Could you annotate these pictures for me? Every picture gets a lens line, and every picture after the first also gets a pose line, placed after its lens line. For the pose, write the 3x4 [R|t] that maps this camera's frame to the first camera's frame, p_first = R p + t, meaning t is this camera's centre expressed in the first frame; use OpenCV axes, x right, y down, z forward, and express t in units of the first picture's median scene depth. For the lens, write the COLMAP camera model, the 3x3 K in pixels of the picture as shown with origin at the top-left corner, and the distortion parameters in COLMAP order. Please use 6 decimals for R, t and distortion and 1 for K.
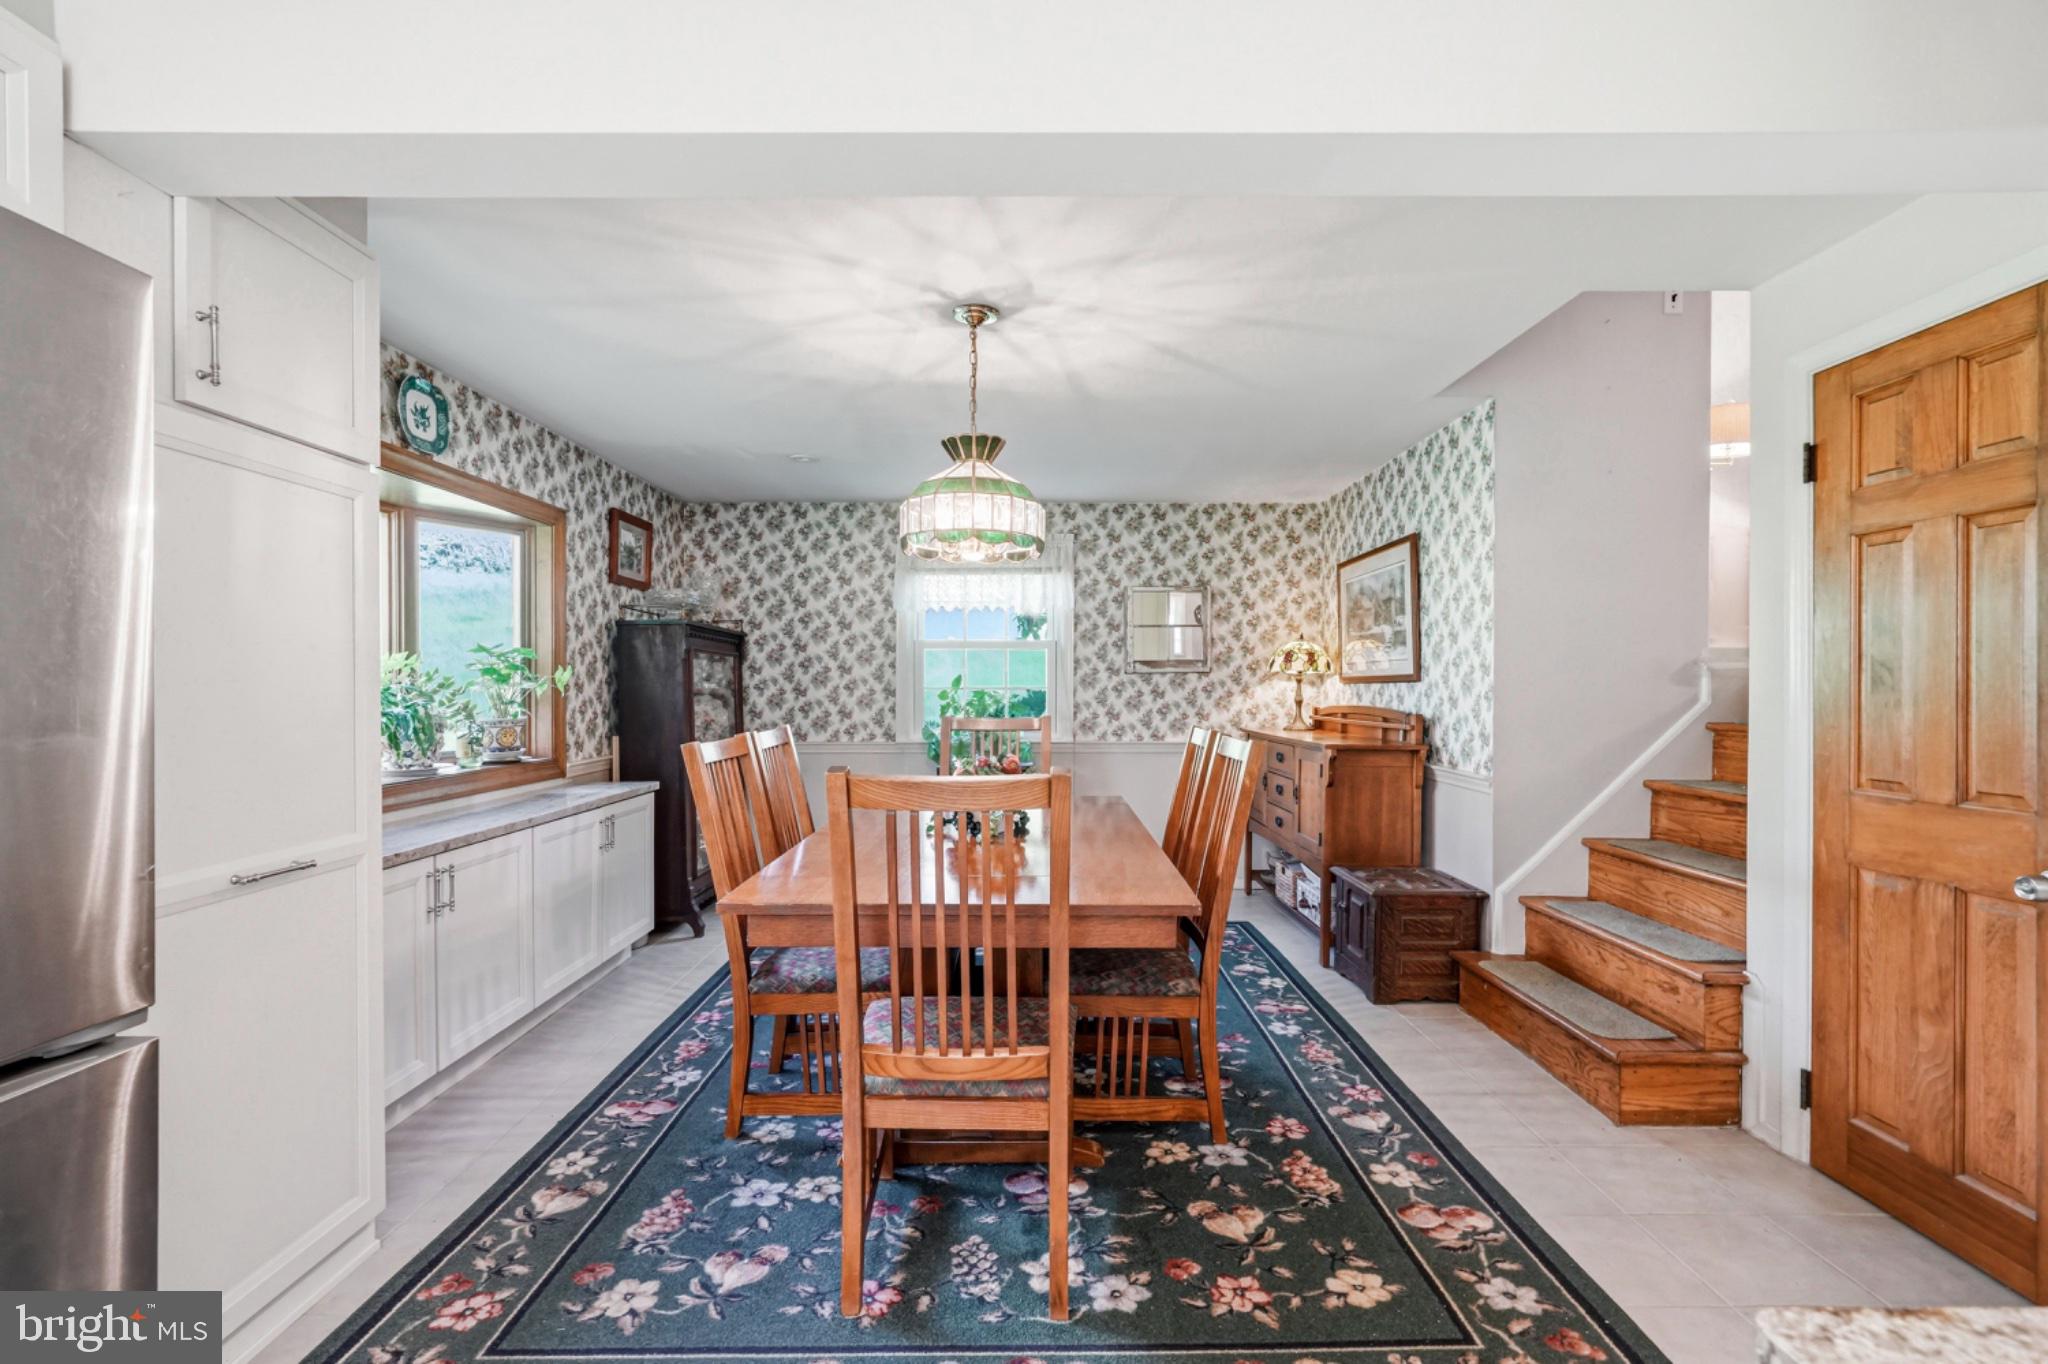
lens RADIAL K [[988.5, 0, 1013.5], [0, 988.5, 677.4], [0, 0, 1]] dist [-0.002415, -0.000066]
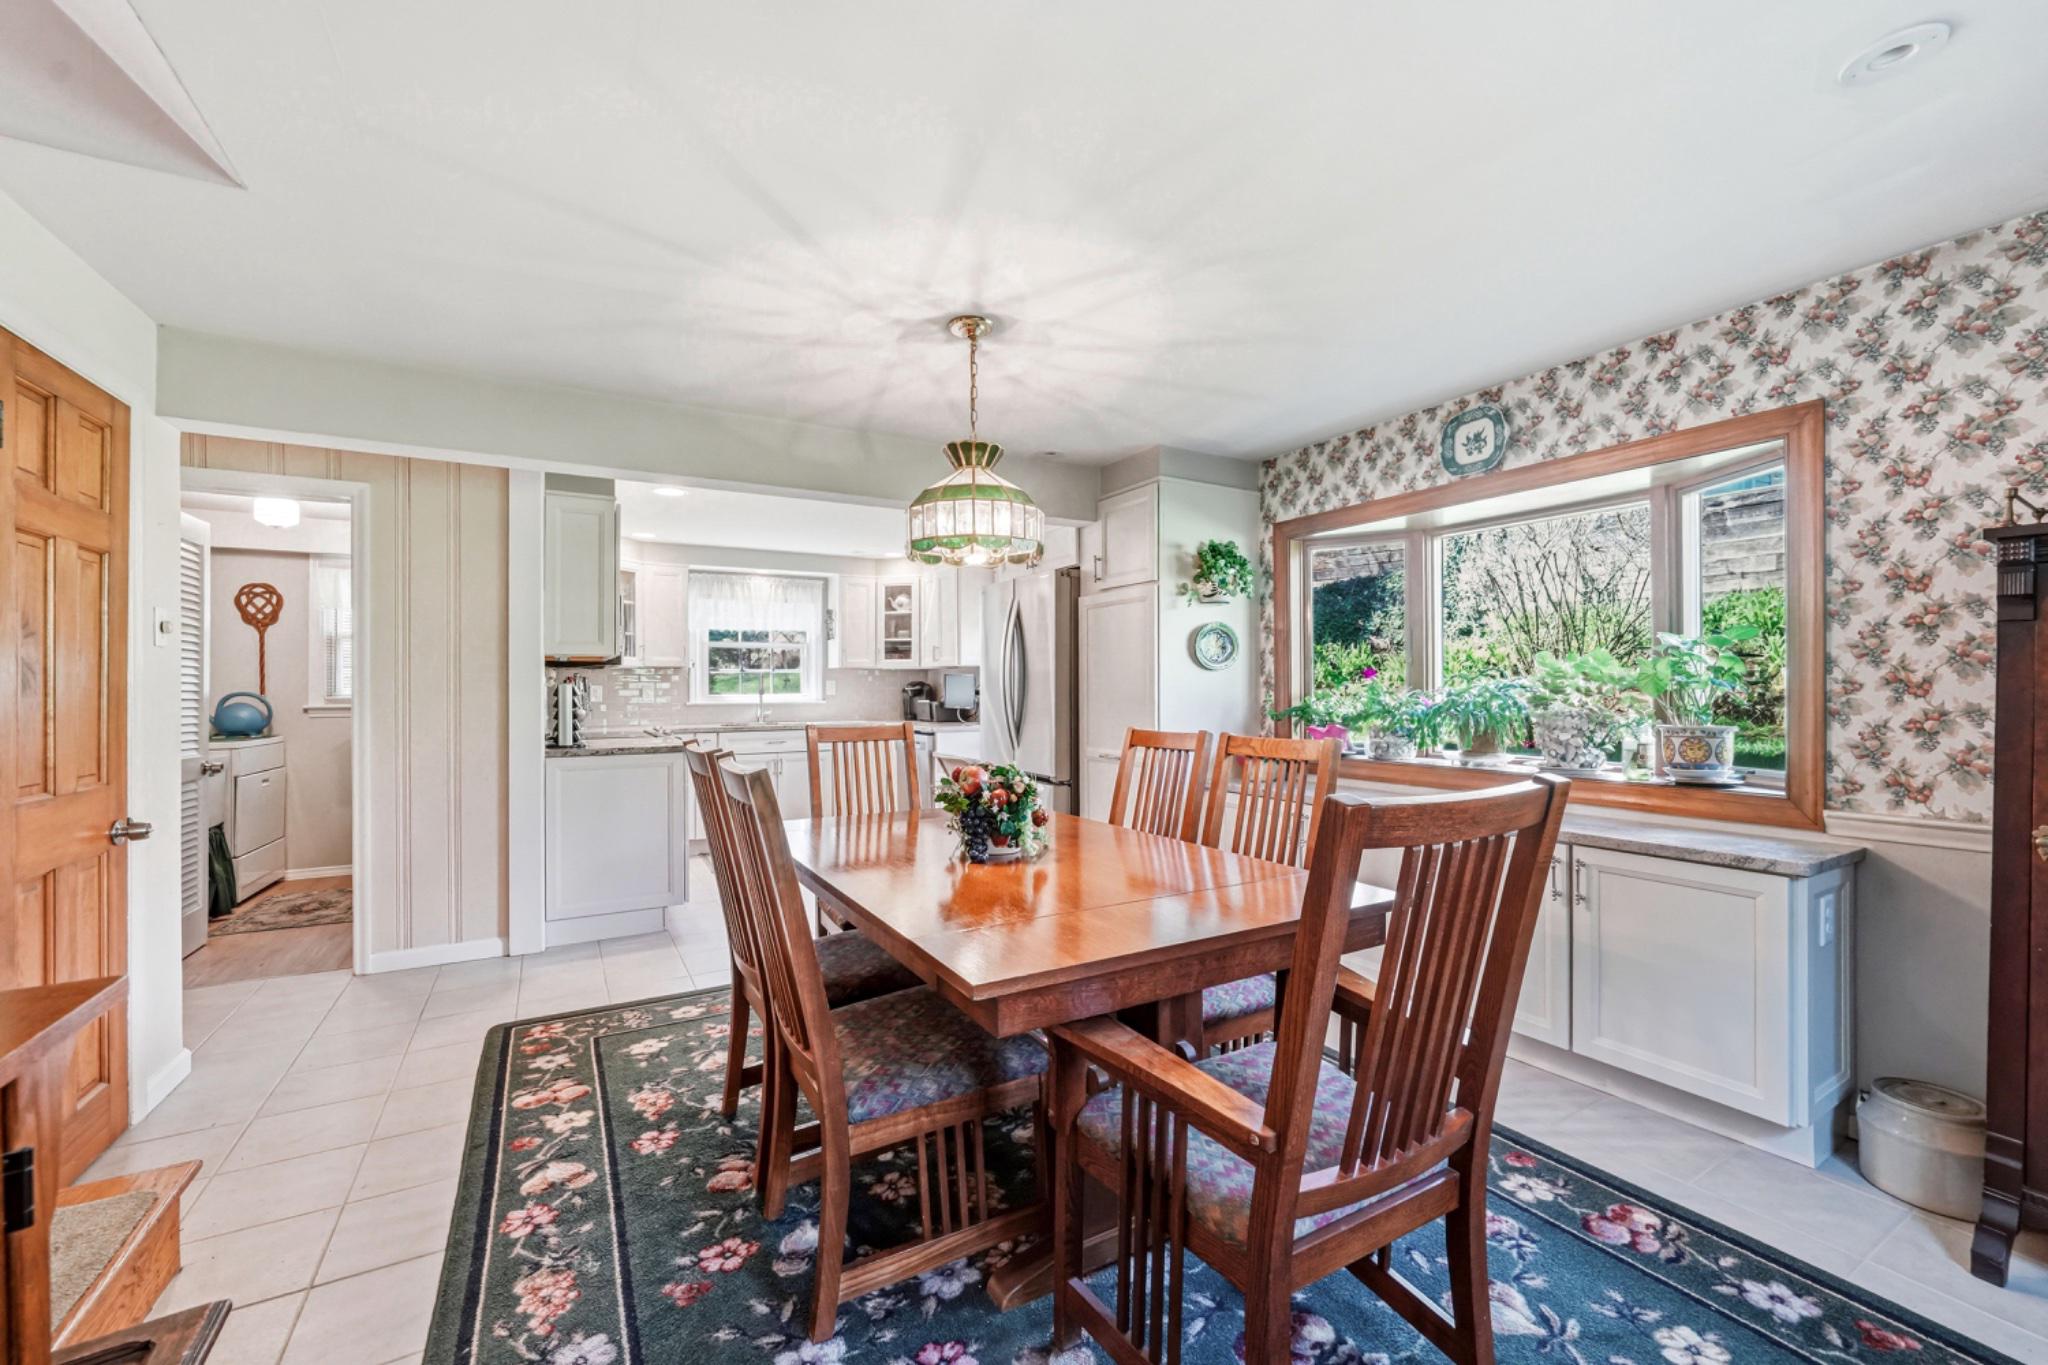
lens RADIAL K [[819.6, 0, 1014.6], [0, 819.6, 675.7], [0, 0, 1]] dist [-0.000410, -0.000085]
pose [[-0.873499, -0.002726, -0.486818, 0.363667], [0.005892, 0.999852, -0.016170, 0.011291], [0.486790, -0.016993, -0.873354, 1.894564]]
